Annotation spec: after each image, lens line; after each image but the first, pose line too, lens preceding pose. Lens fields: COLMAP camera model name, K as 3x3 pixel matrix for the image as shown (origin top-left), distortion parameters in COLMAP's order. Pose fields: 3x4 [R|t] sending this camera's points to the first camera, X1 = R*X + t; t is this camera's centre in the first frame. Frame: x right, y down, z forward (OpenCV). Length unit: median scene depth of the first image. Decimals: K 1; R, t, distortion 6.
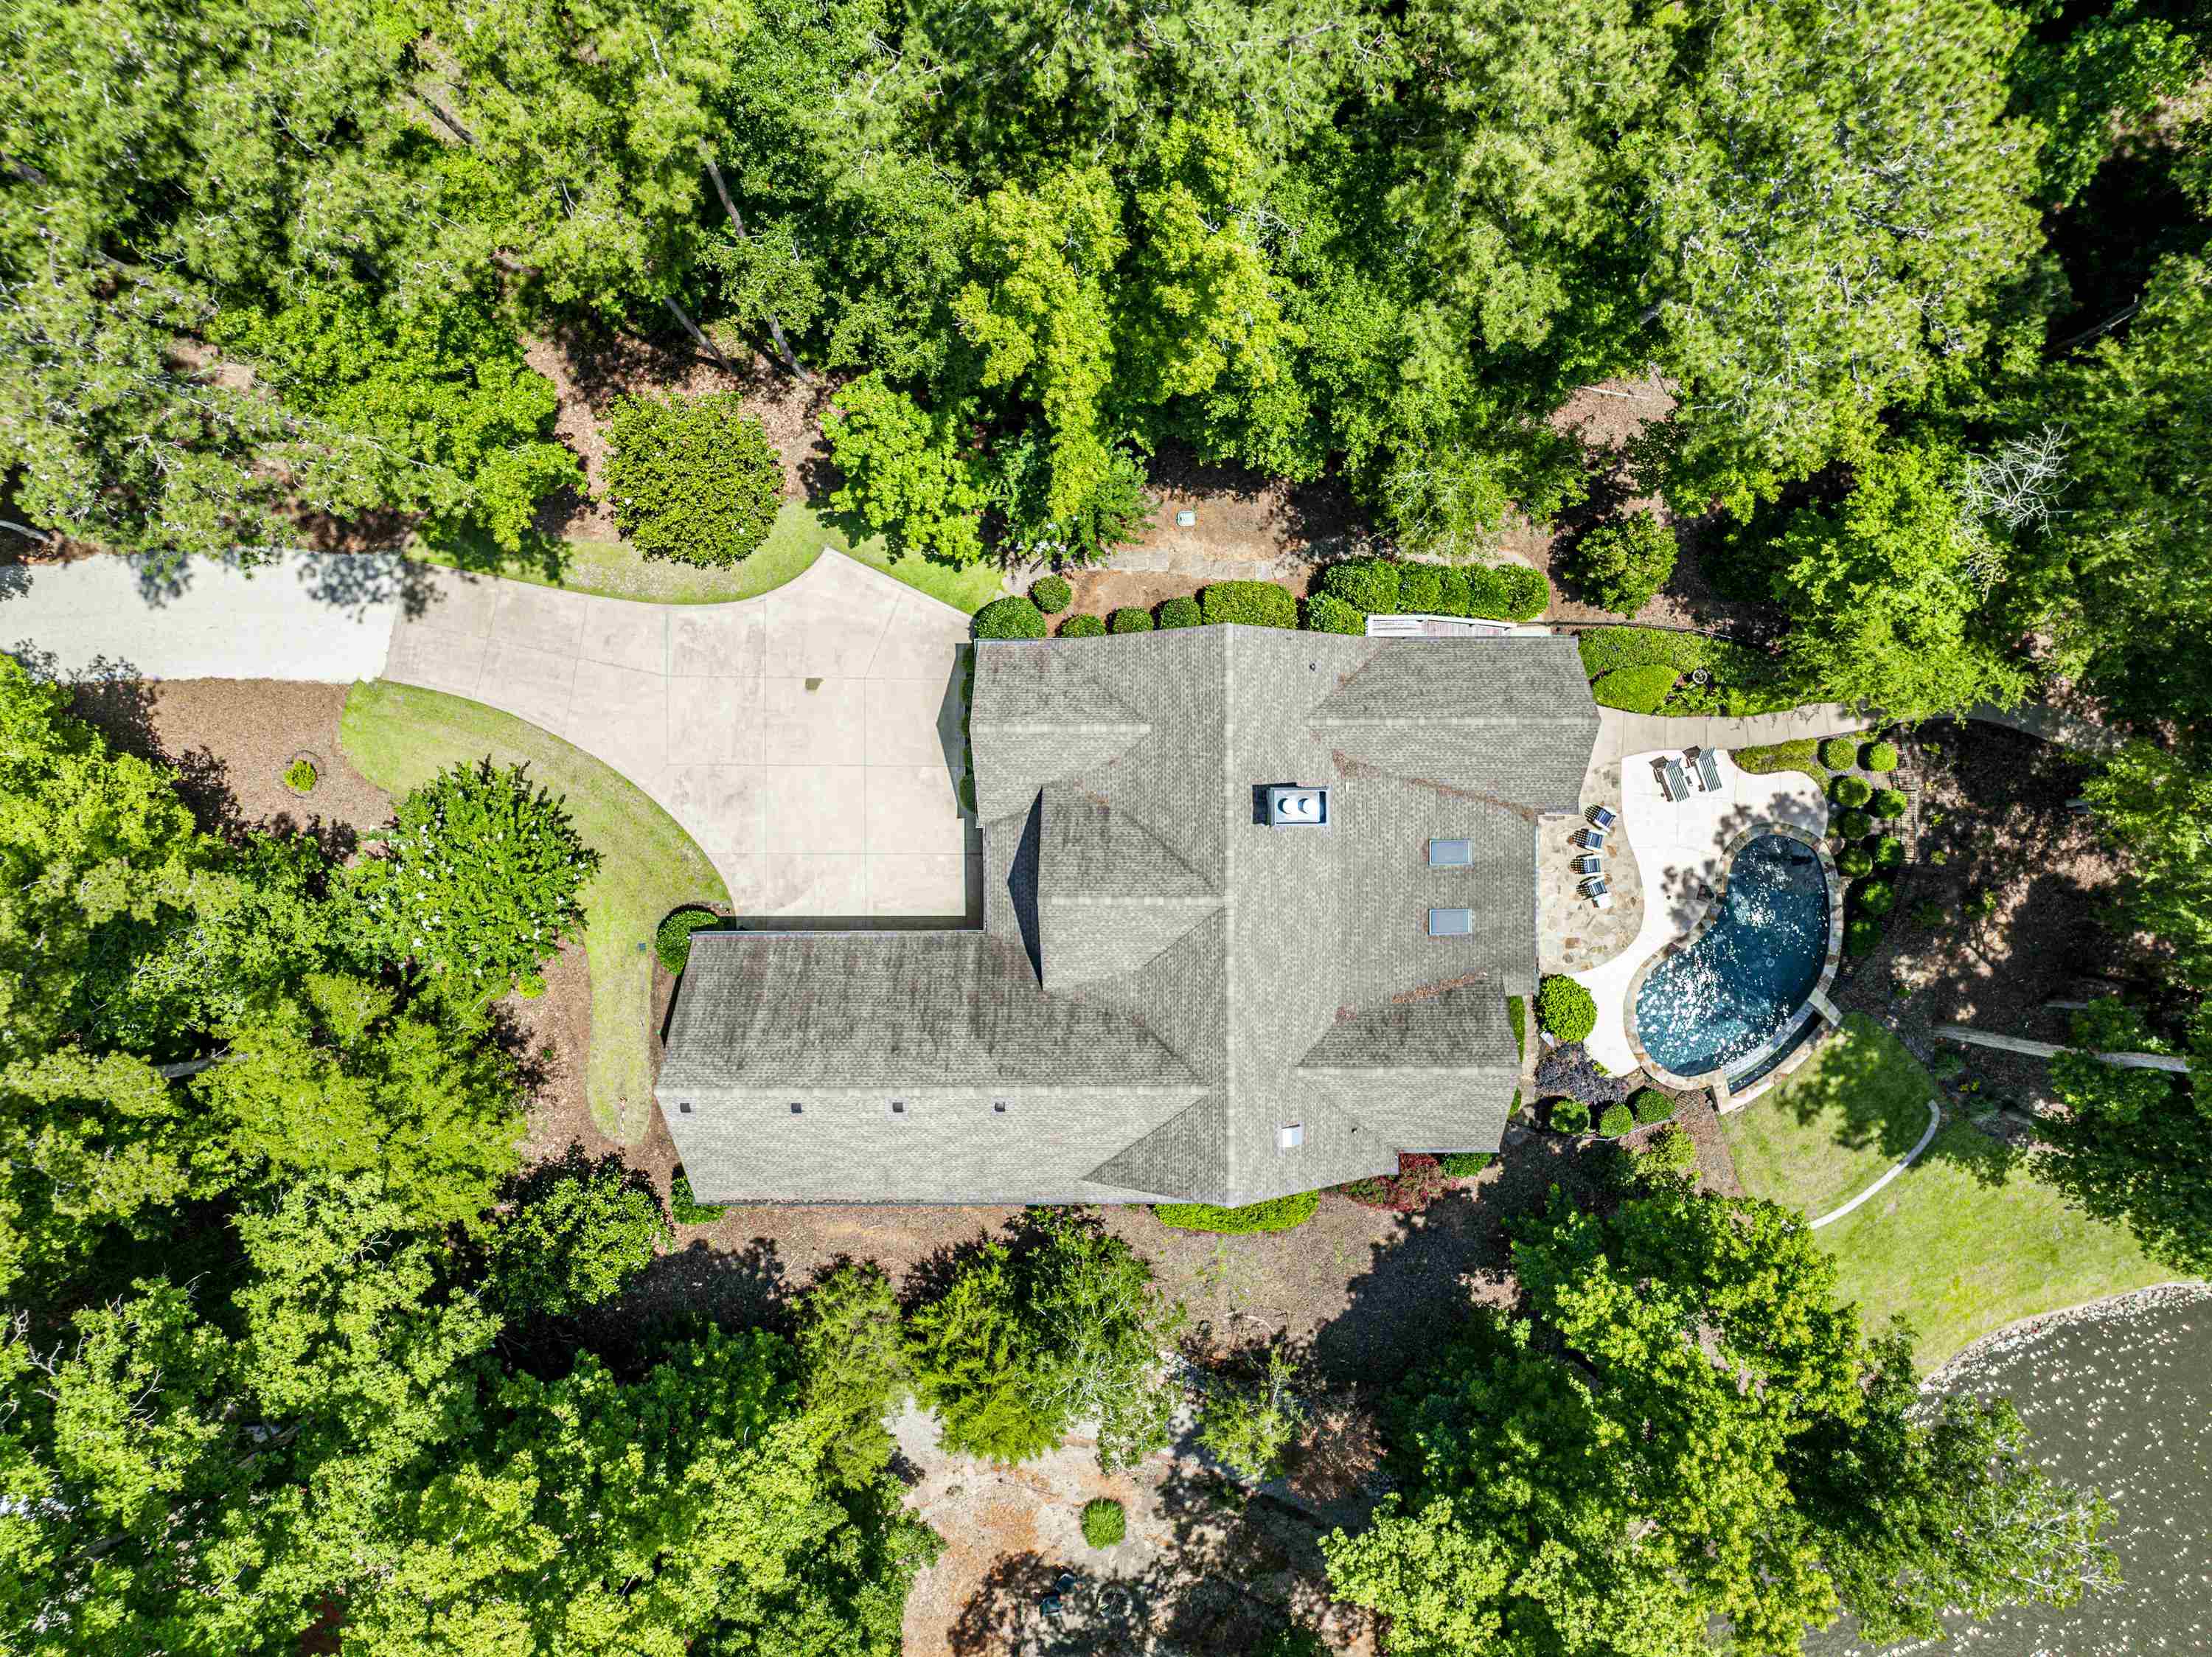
lens RADIAL K [[1578.2, 0, 1105.7], [0, 1578.2, 833.4], [0, 0, 1]] dist [-0.059511, 0.043499]
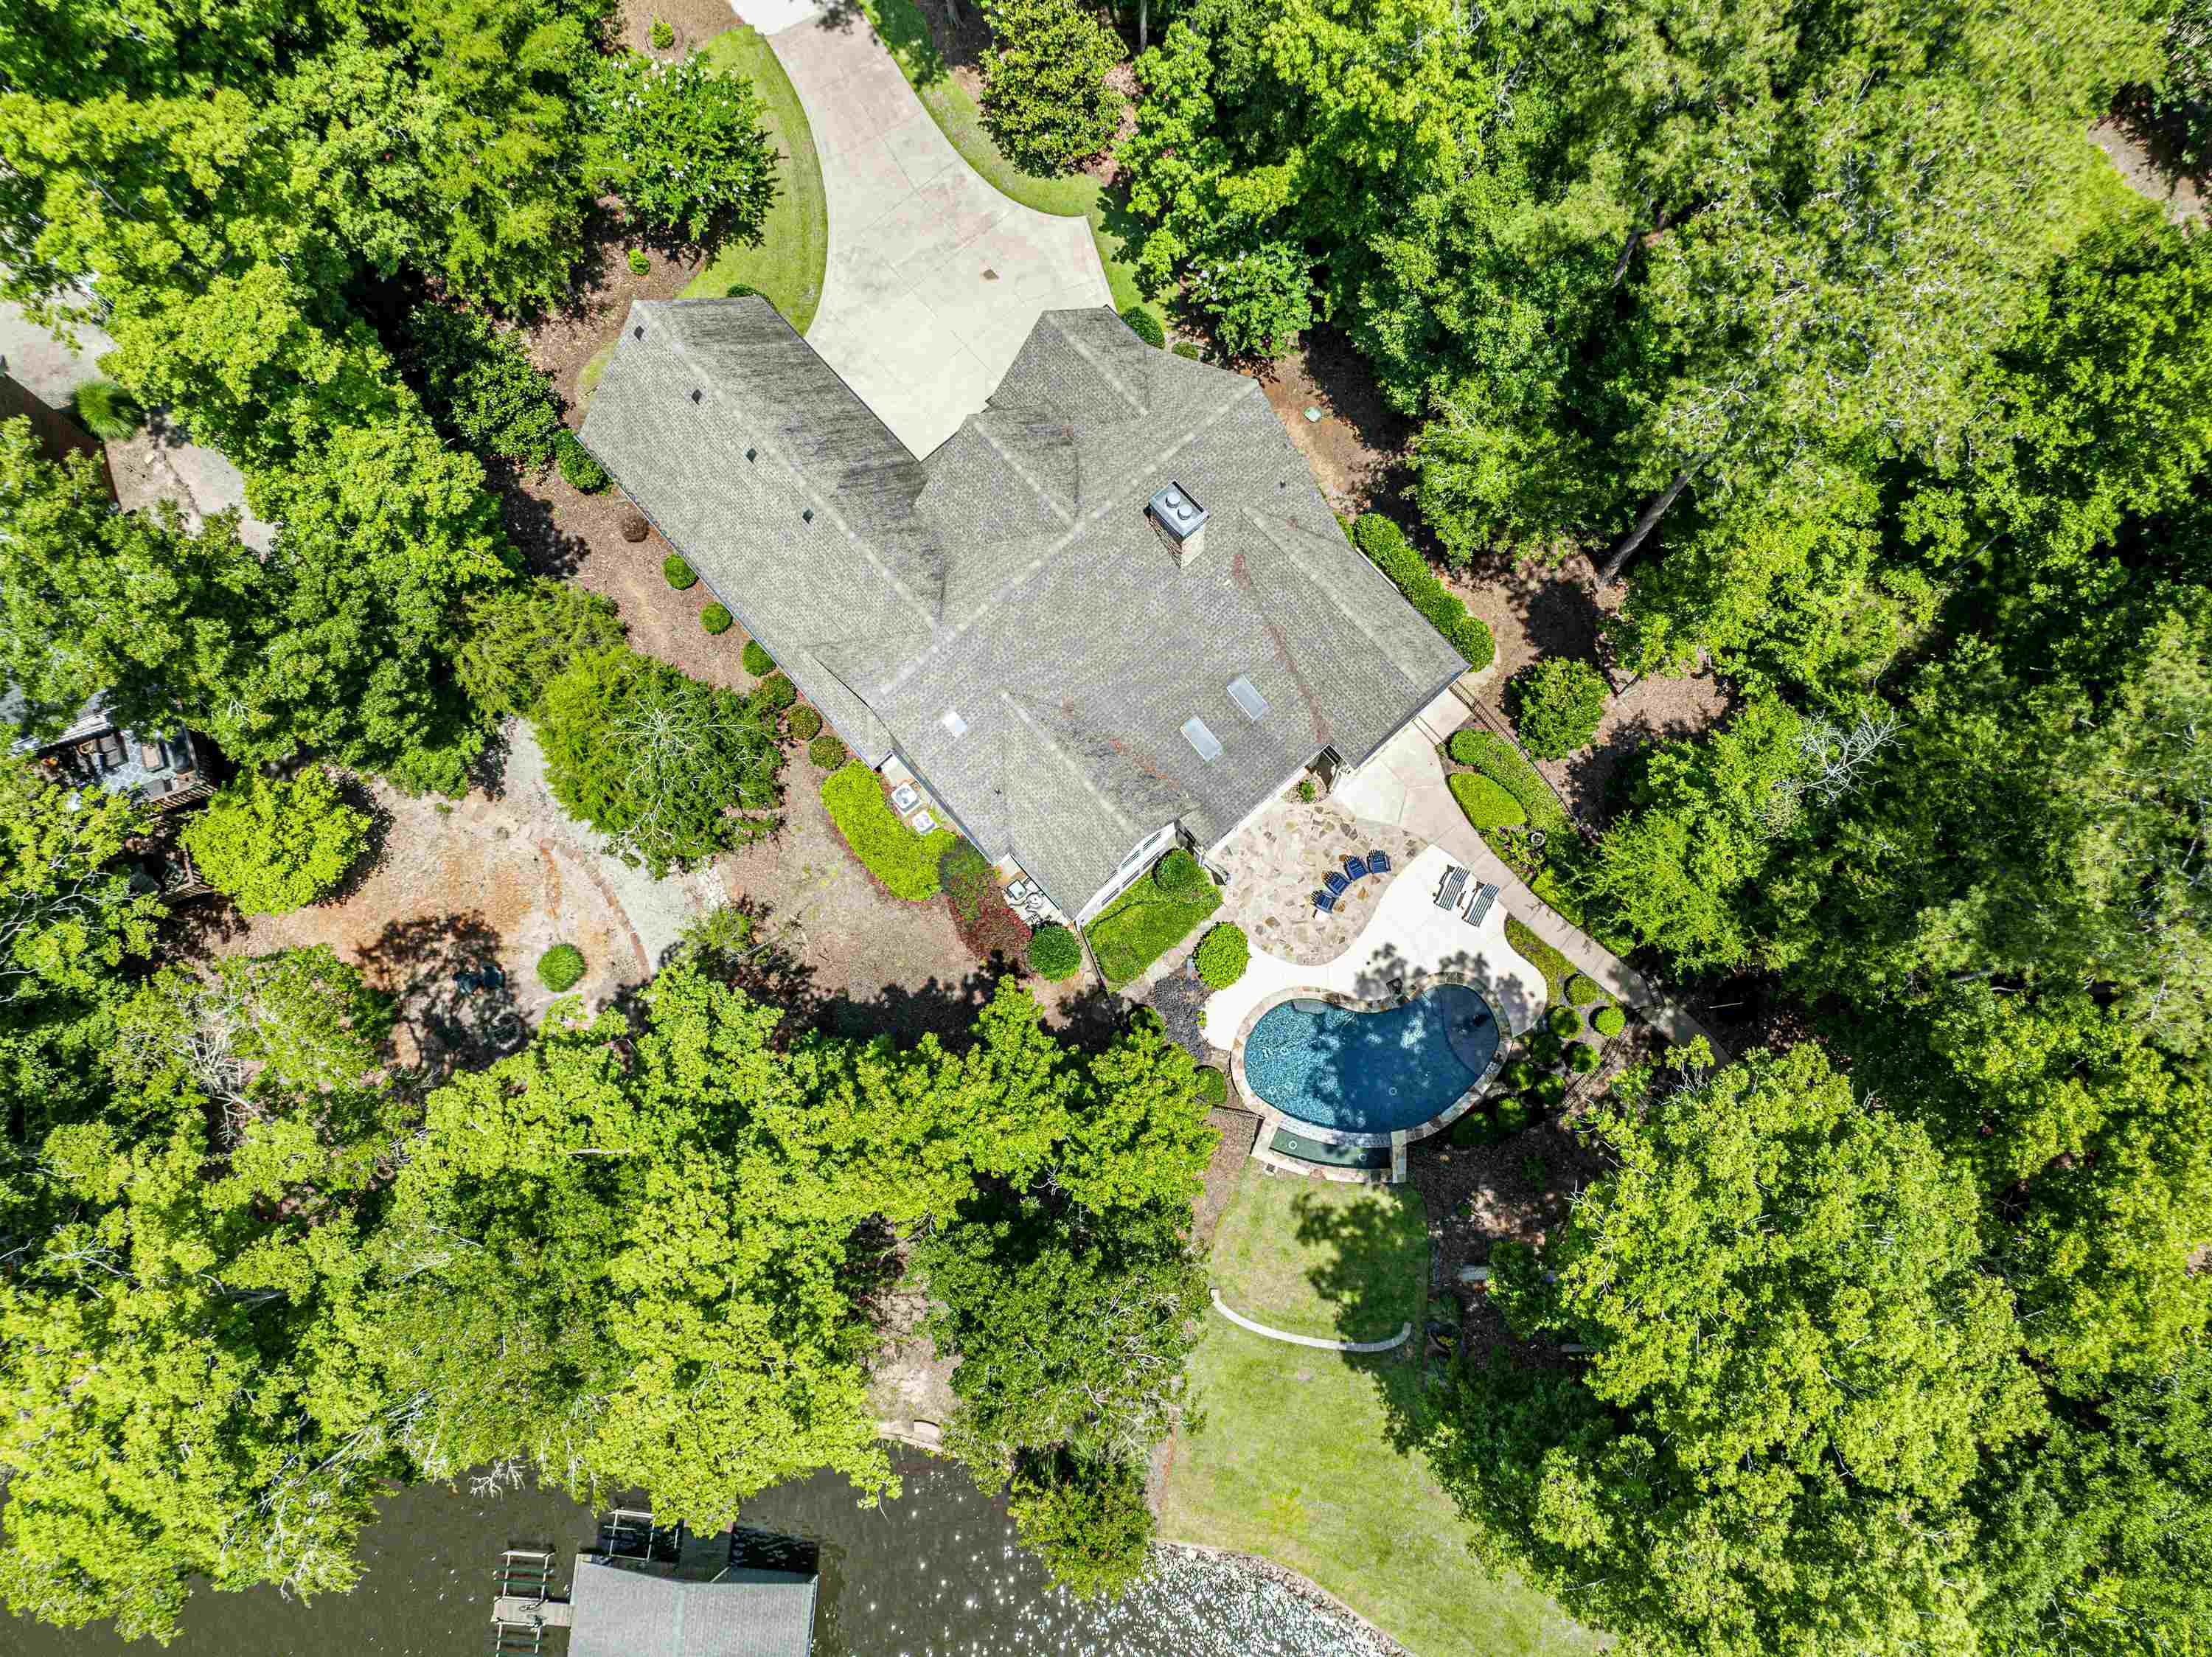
lens RADIAL K [[1588.3, 0, 1106.0], [0, 1588.3, 828.5], [0, 0, 1]] dist [-0.033901, 0.004666]
pose [[0.662759, 0.728756, -0.172234, 0.358514], [-0.748818, 0.646408, -0.146386, 0.267621], [0.004653, 0.225991, 0.974118, -0.049909]]
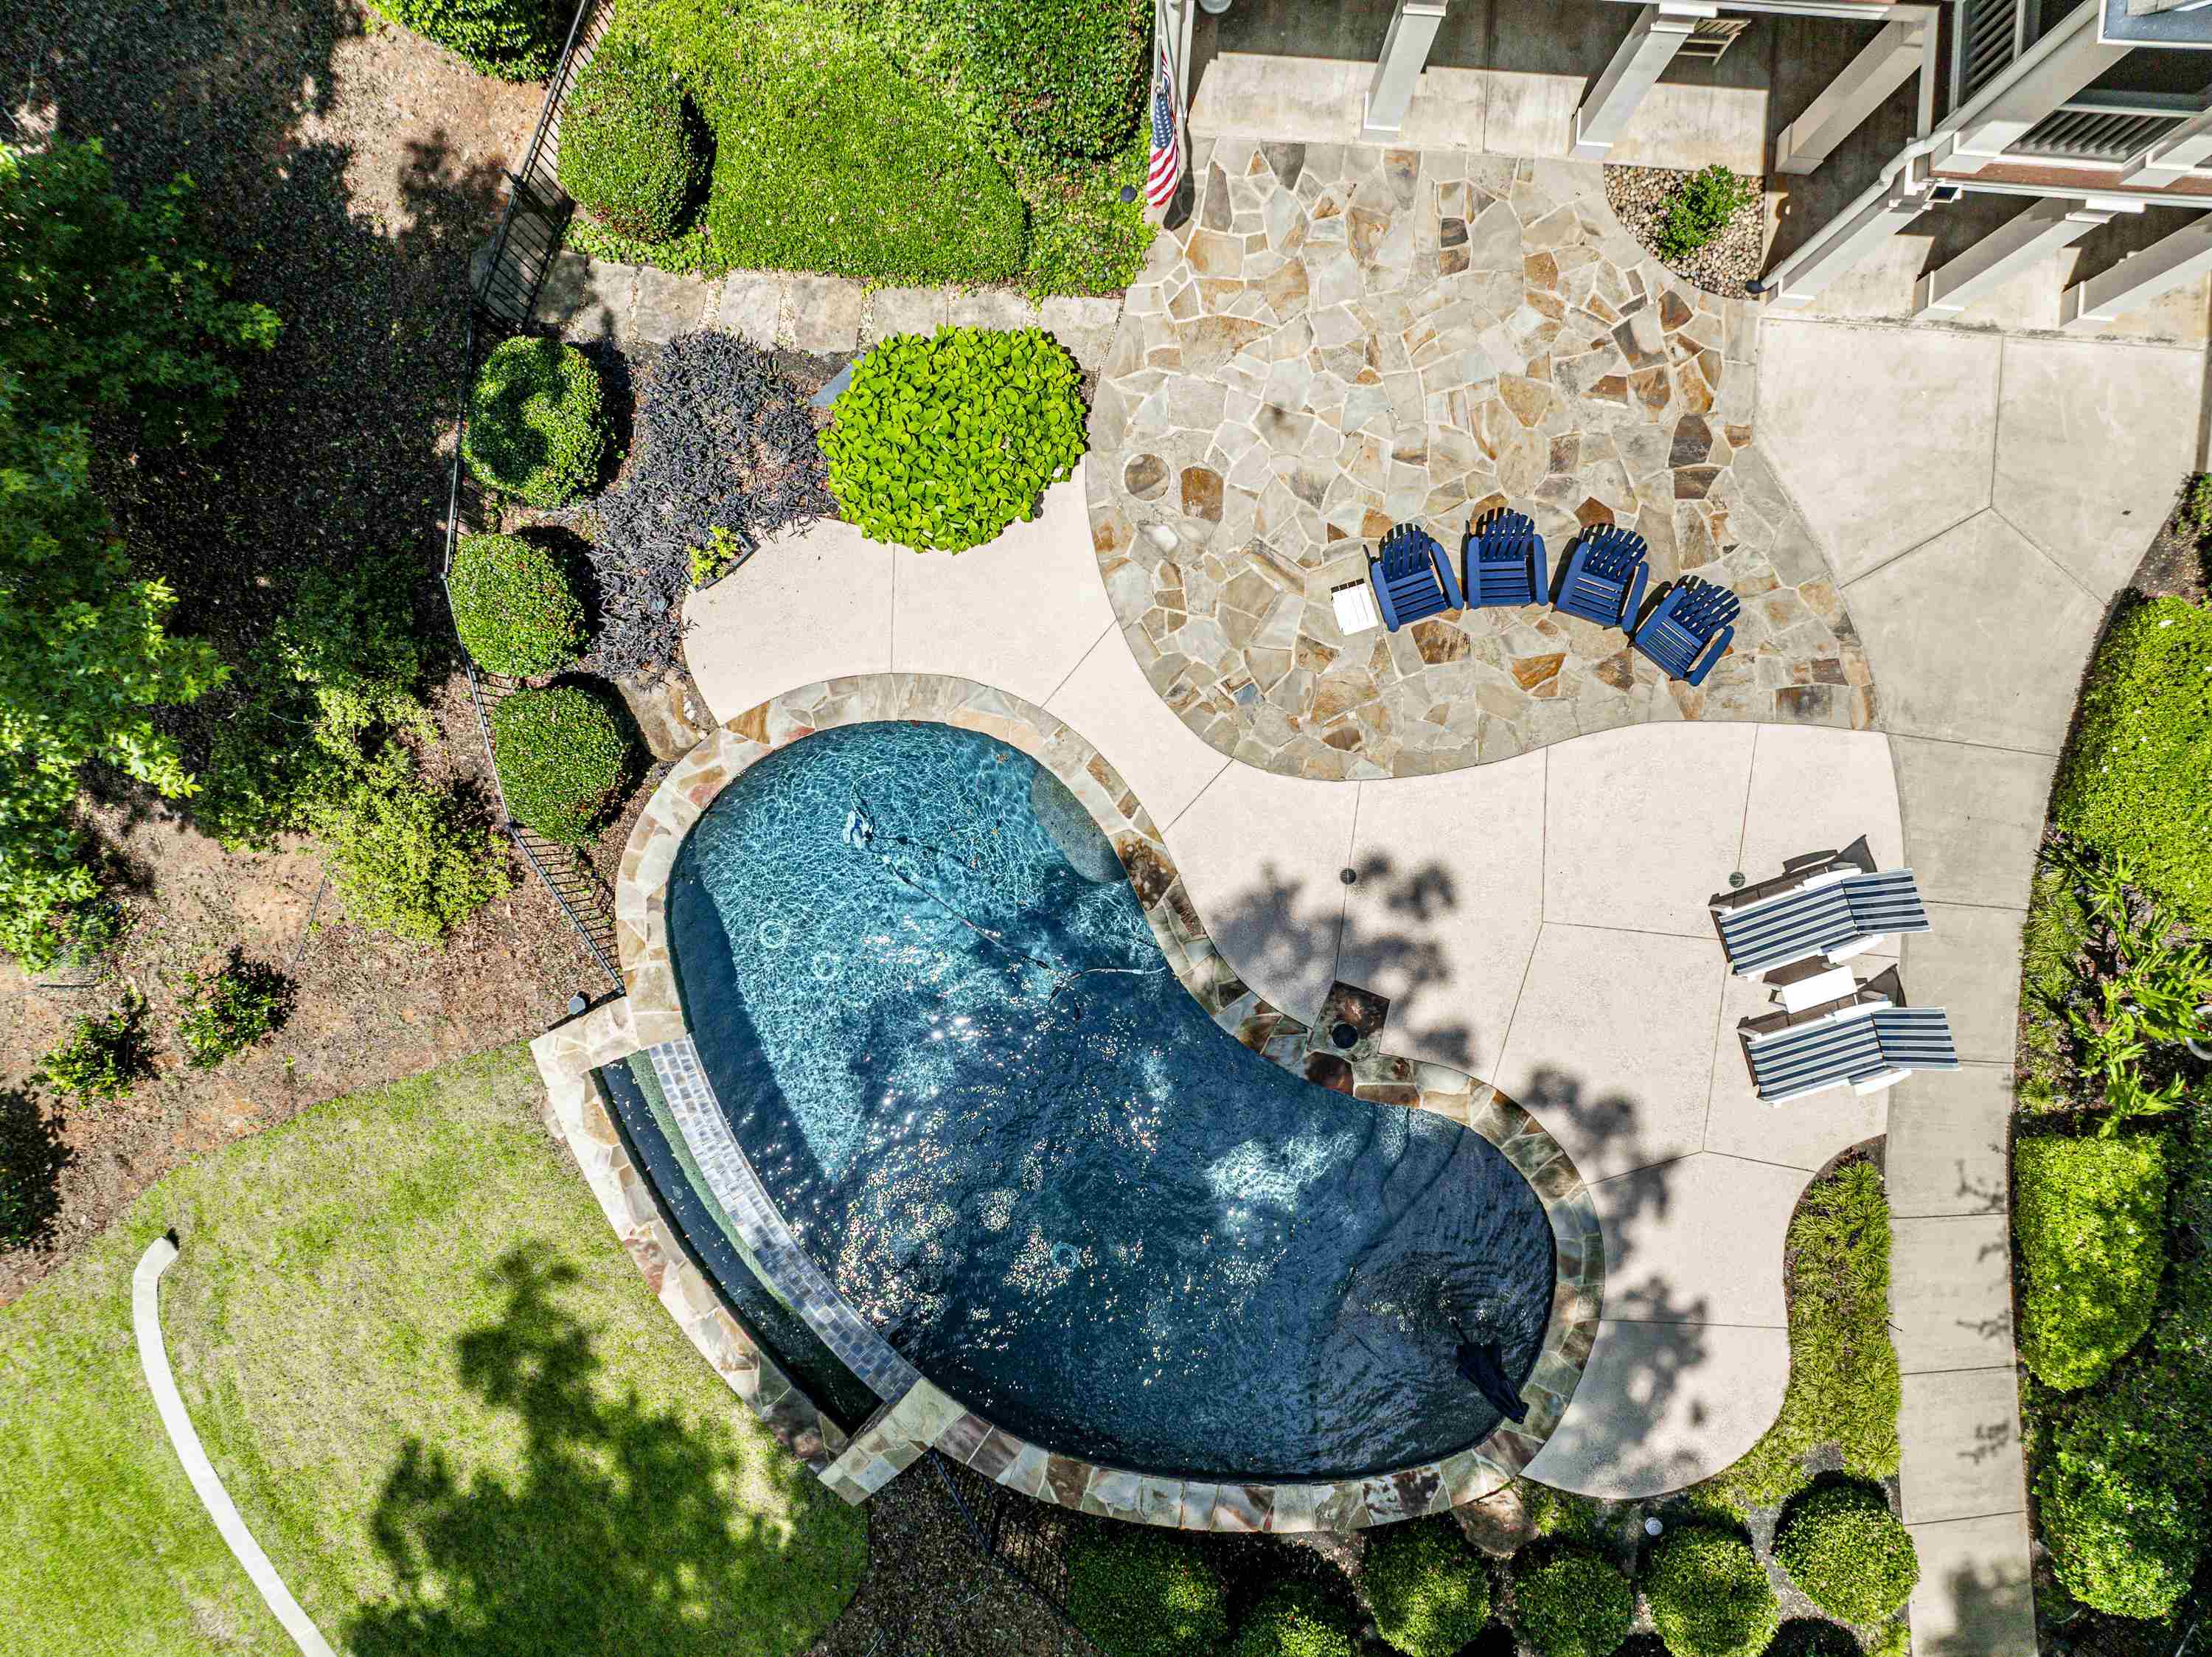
lens RADIAL K [[1588.3, 0, 1106.0], [0, 1588.3, 828.5], [0, 0, 1]] dist [-0.033901, 0.004666]
pose [[-0.074101, 0.996980, 0.023245, 0.346751], [-0.997095, -0.074481, 0.015941, 0.077018], [0.017624, -0.021996, 0.999603, 0.731818]]
